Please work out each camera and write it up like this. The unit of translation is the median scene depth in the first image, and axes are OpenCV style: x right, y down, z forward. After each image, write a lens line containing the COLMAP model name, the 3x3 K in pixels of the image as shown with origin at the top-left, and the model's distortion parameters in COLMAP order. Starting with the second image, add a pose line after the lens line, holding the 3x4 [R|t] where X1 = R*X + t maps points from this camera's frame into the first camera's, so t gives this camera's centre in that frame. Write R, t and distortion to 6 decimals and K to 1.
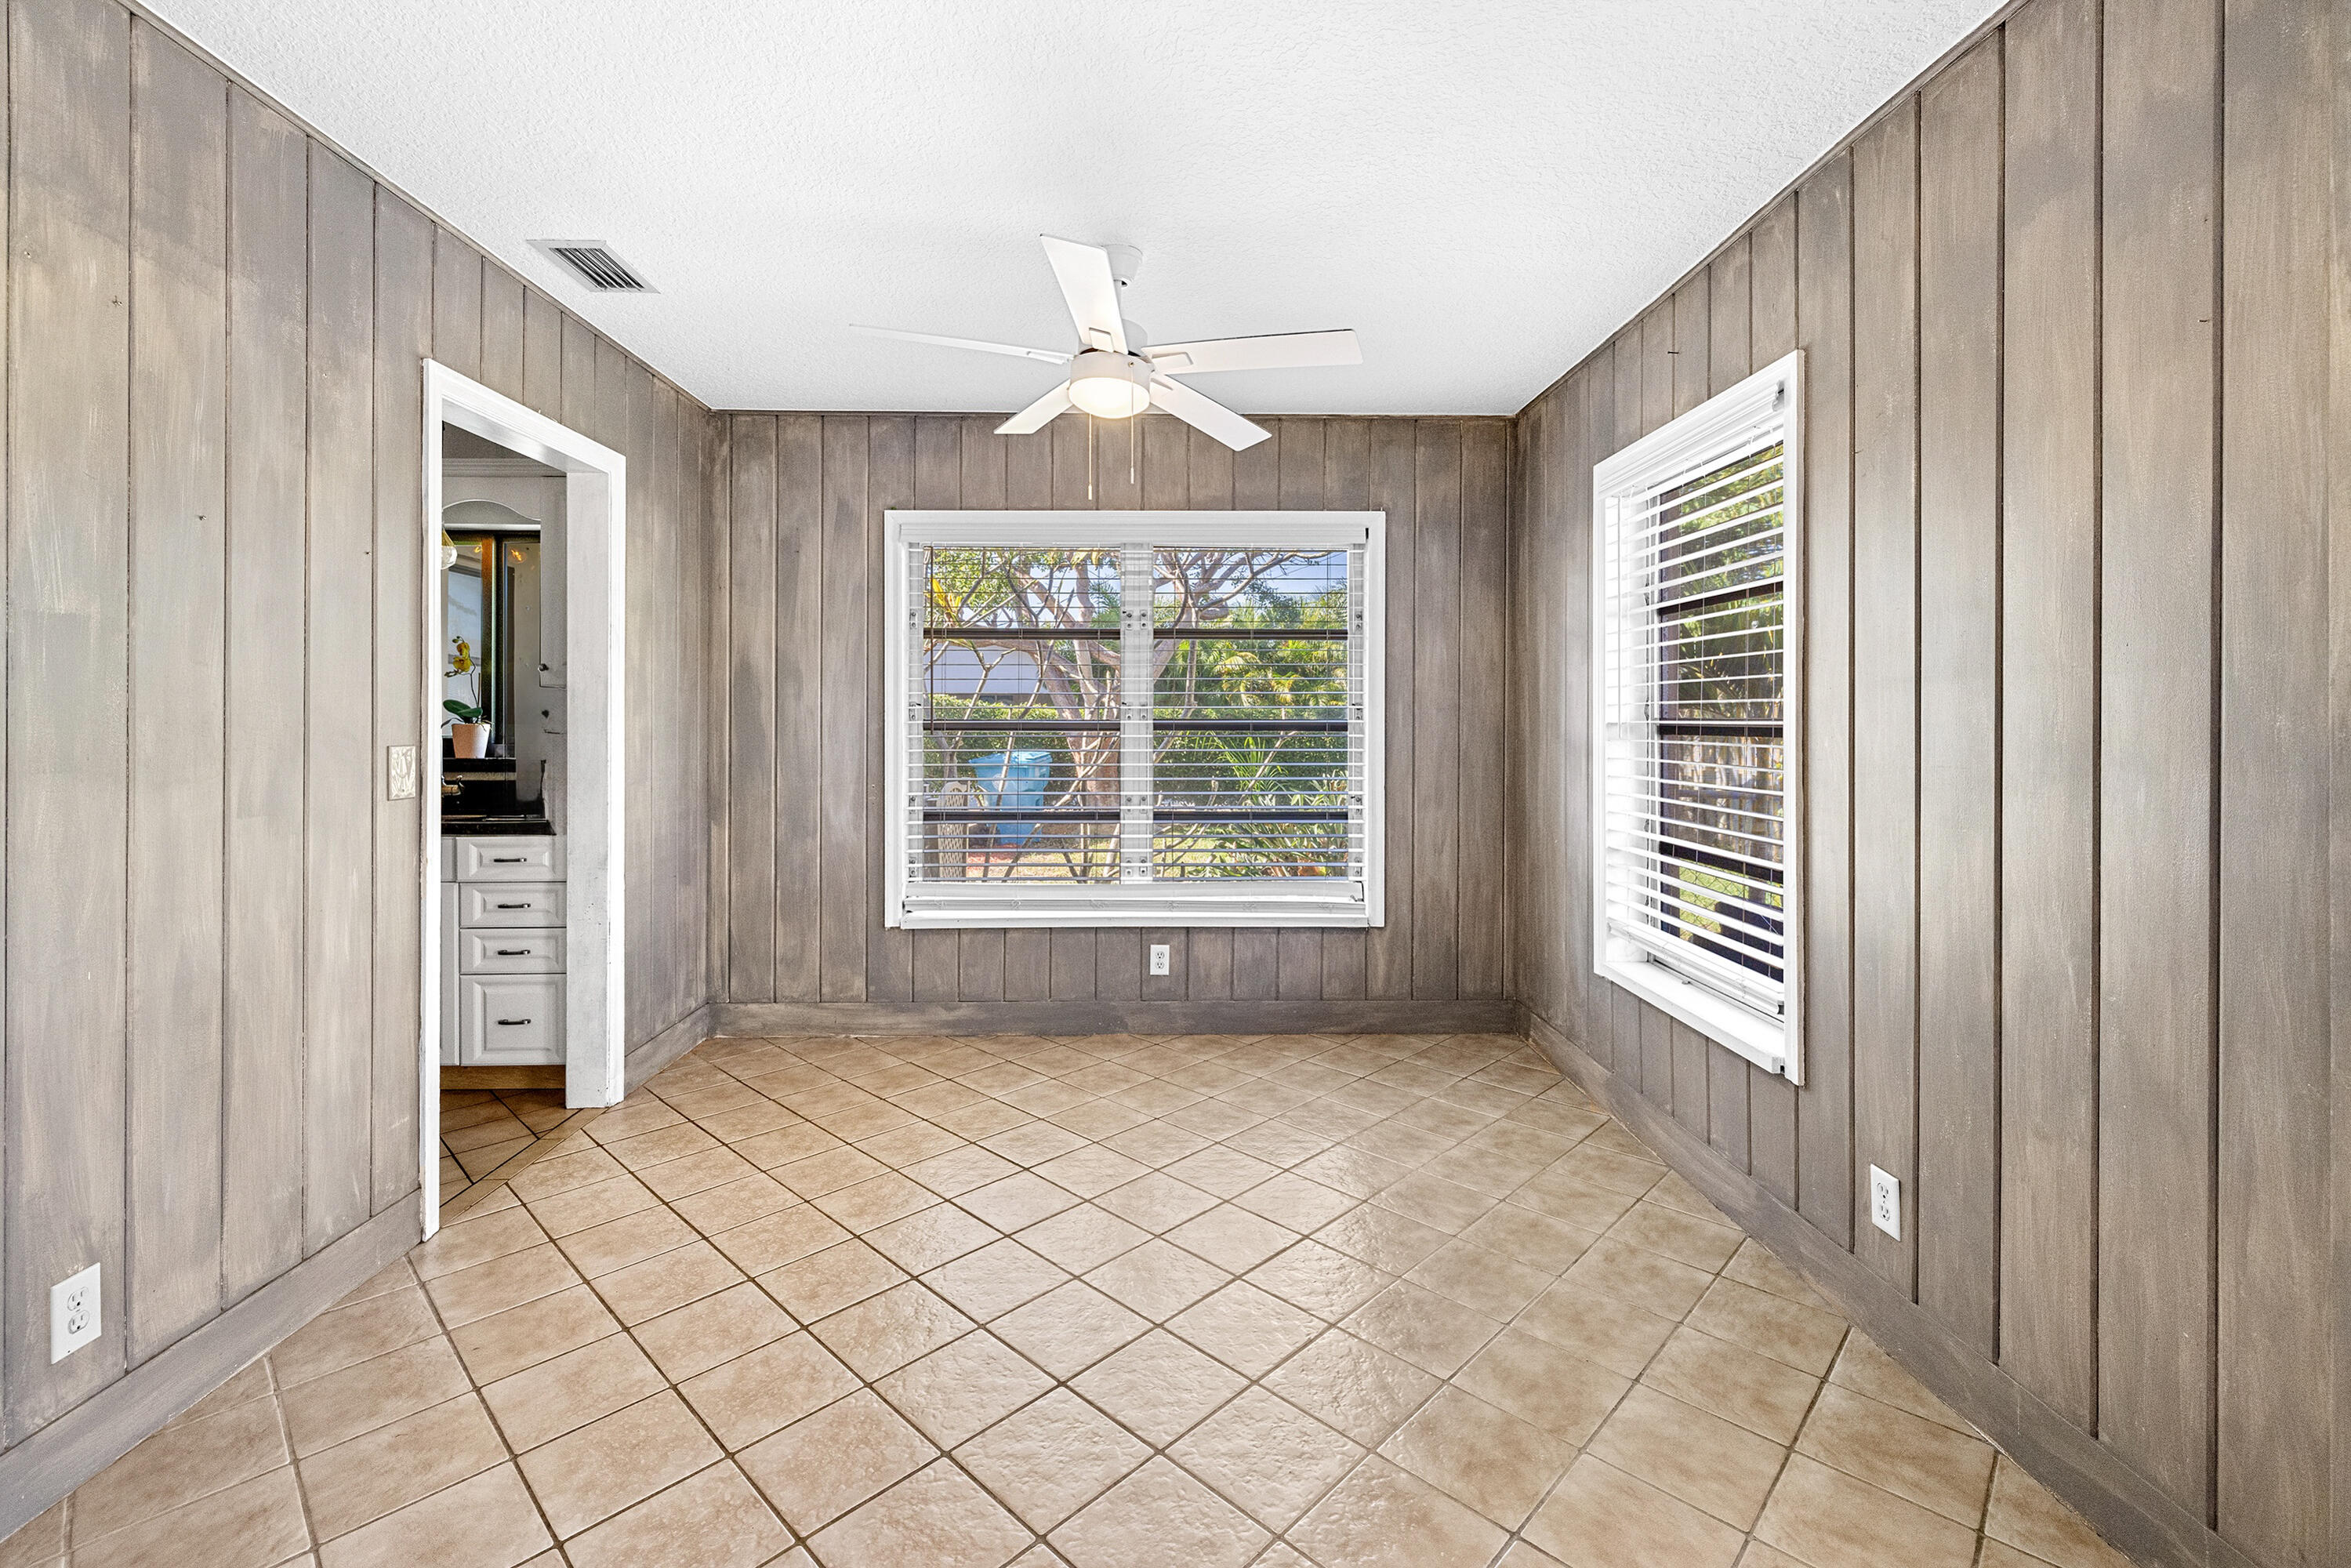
lens RADIAL K [[999.5, 0, 1163.1], [0, 999.5, 722.9], [0, 0, 1]] dist [-0.000200, -0.000273]
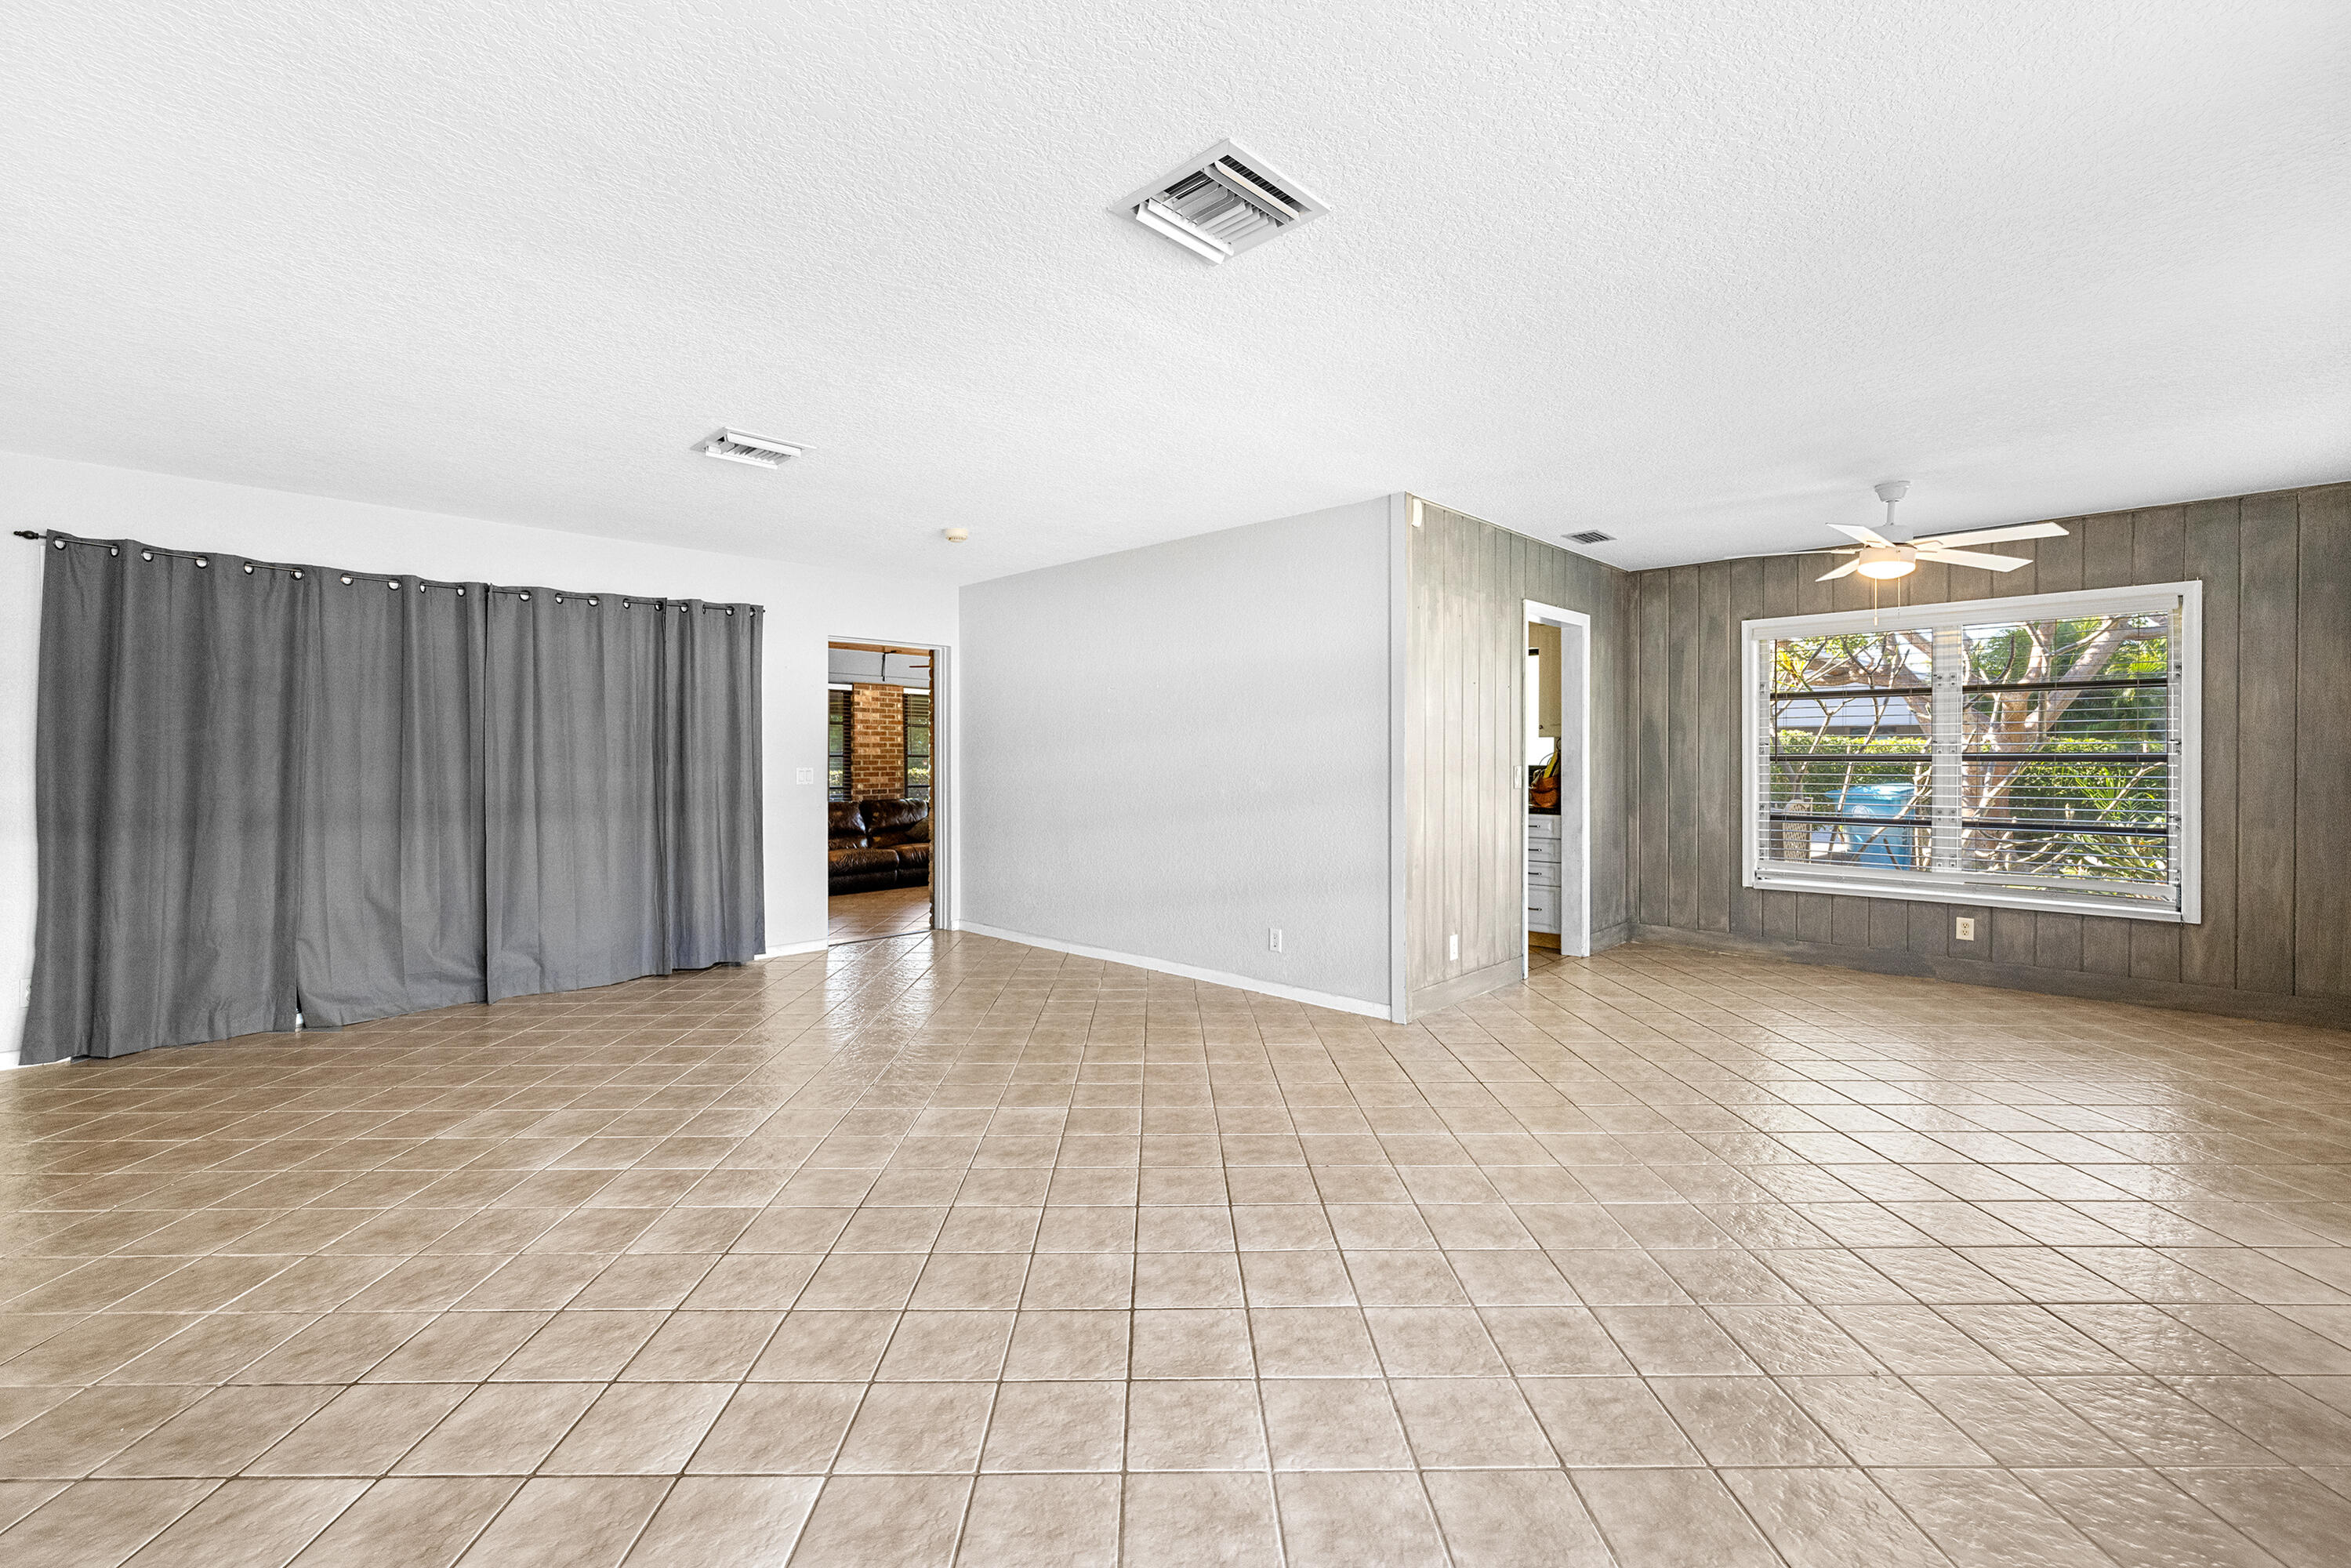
lens RADIAL K [[998.0, 0, 1175.1], [0, 998.0, 757.2], [0, 0, 1]] dist [-0.000410, 0.000043]
pose [[0.708425, -0.002028, -0.705783, 0.196845], [0.001215, 0.999998, -0.001654, 0.002873], [0.705785, 0.000314, 0.708426, -0.740227]]
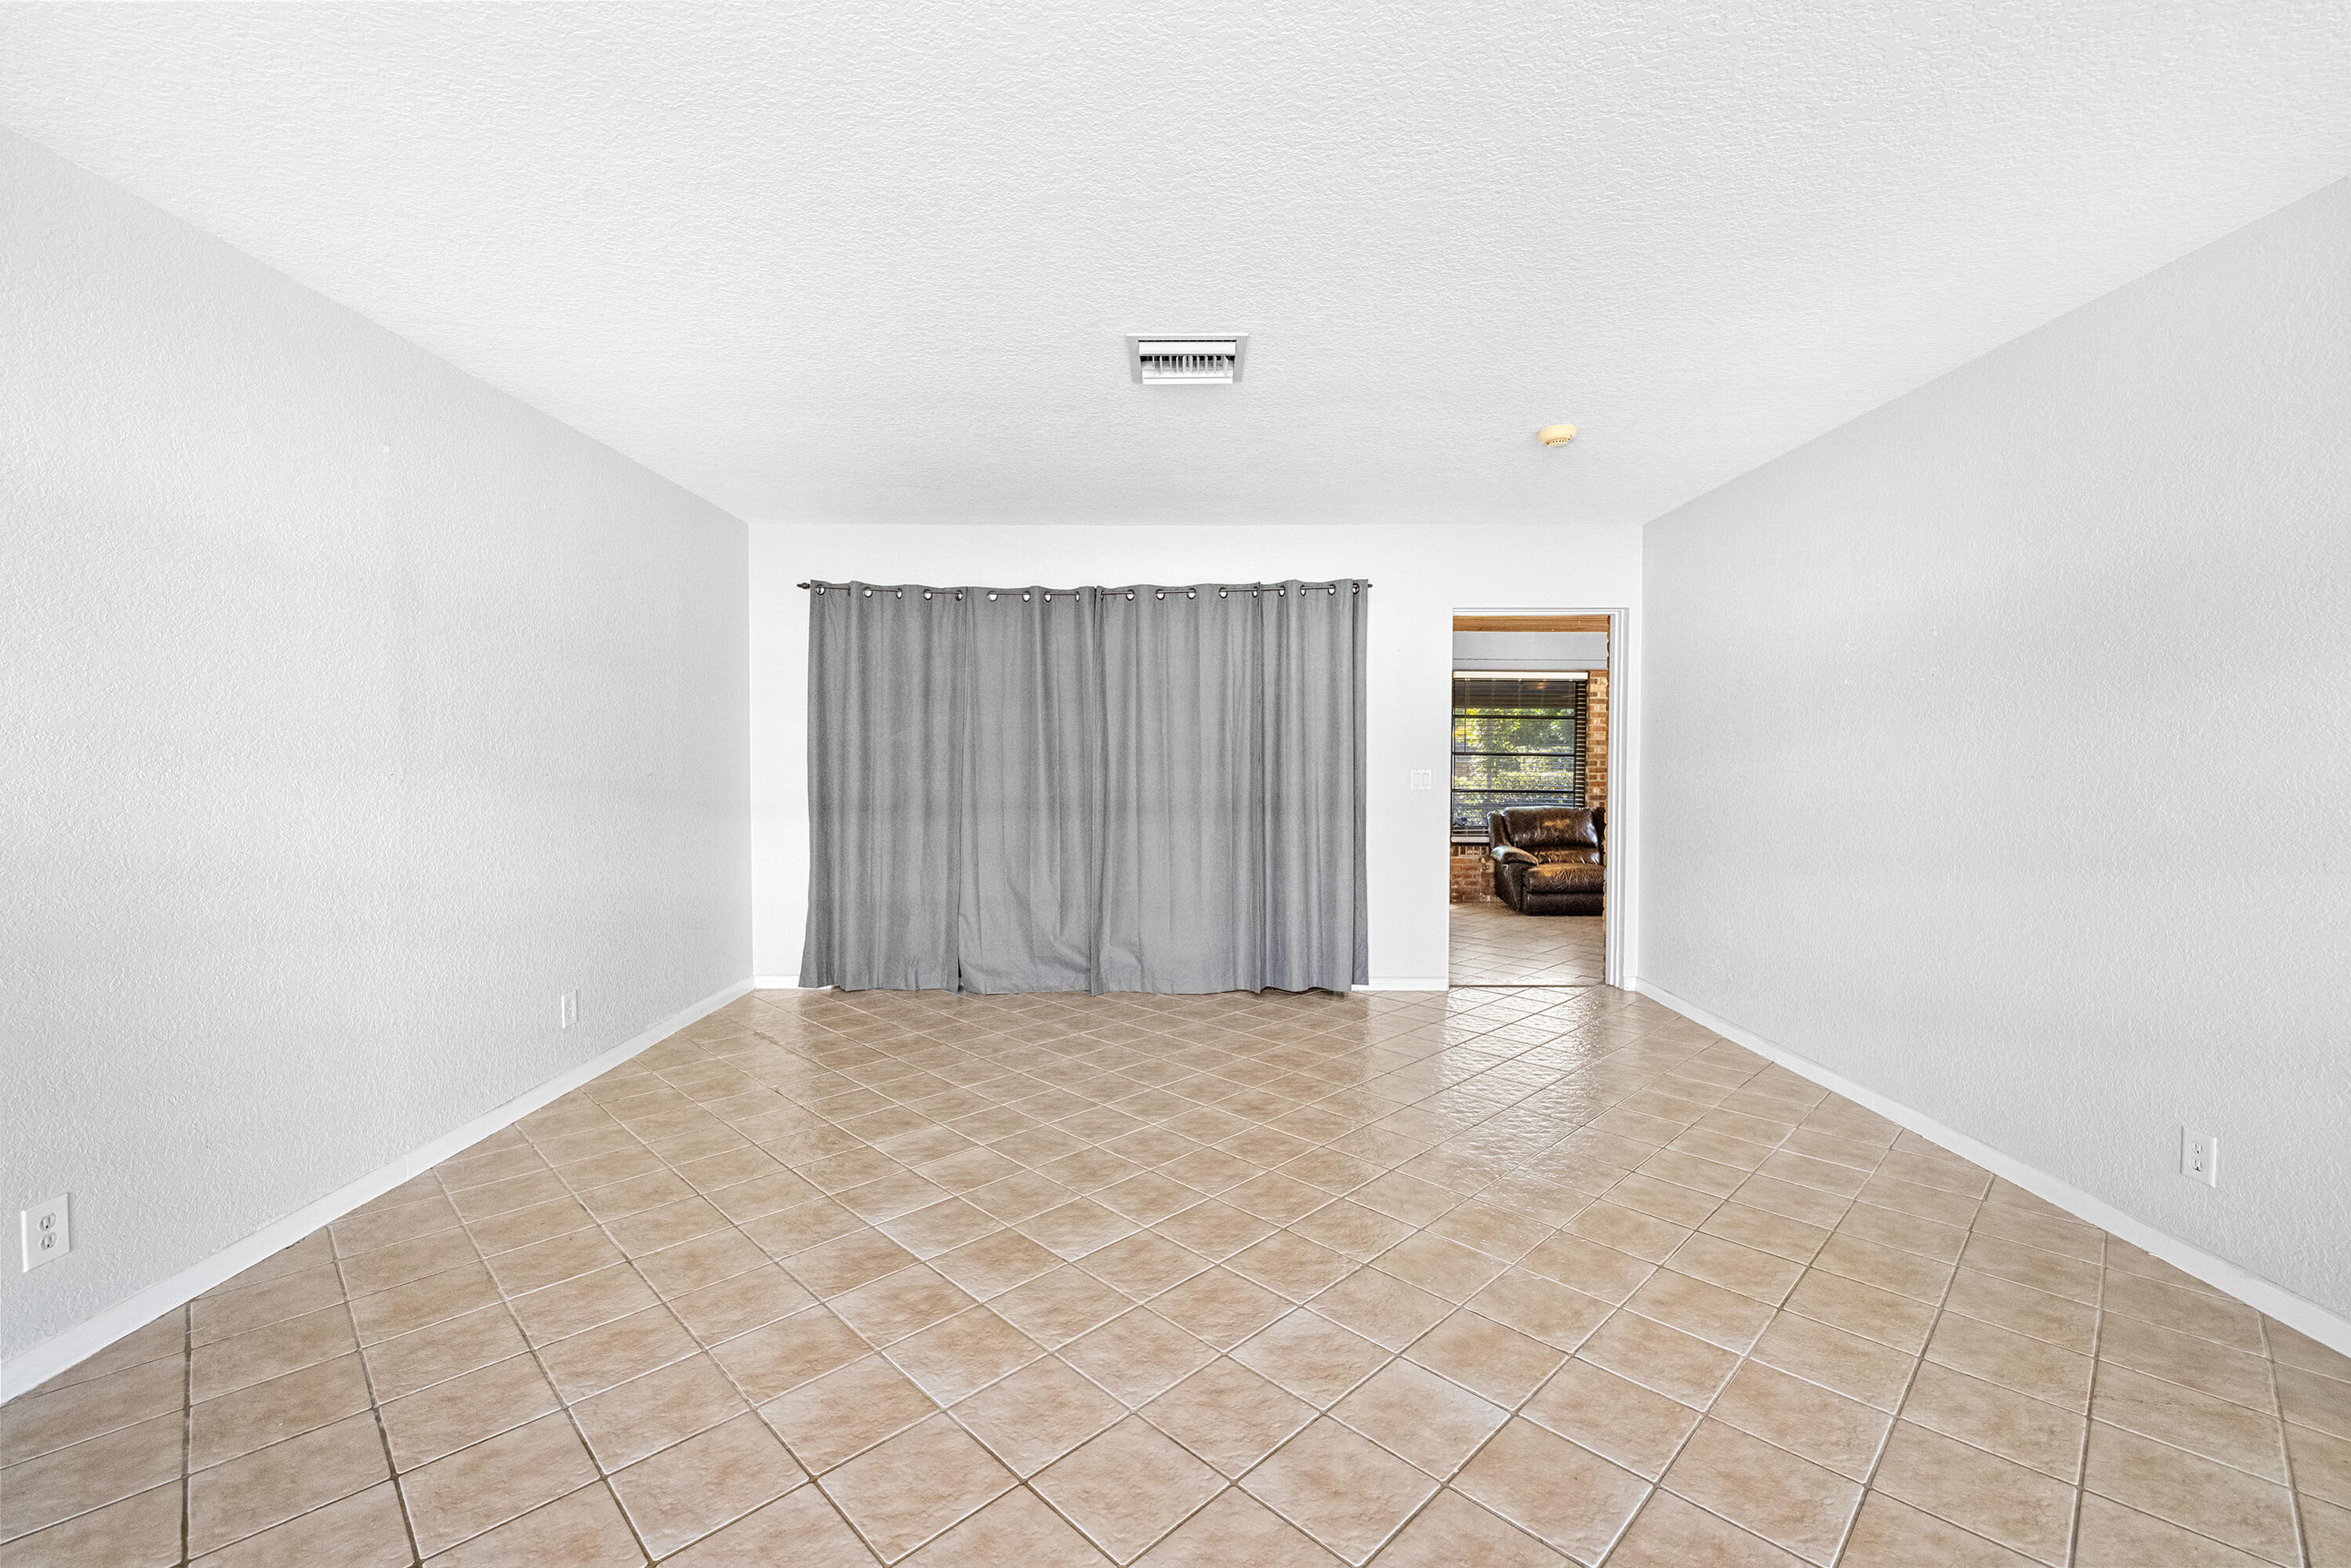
lens RADIAL K [[985.2, 0, 1175.5], [0, 985.2, 784.0], [0, 0, 1]] dist [0.000764, 0.000367]
pose [[-0.016669, 0.027695, -0.999477, -0.033164], [-0.003139, 0.999610, 0.027751, -0.000094], [0.999856, 0.003600, -0.016575, -0.328831]]
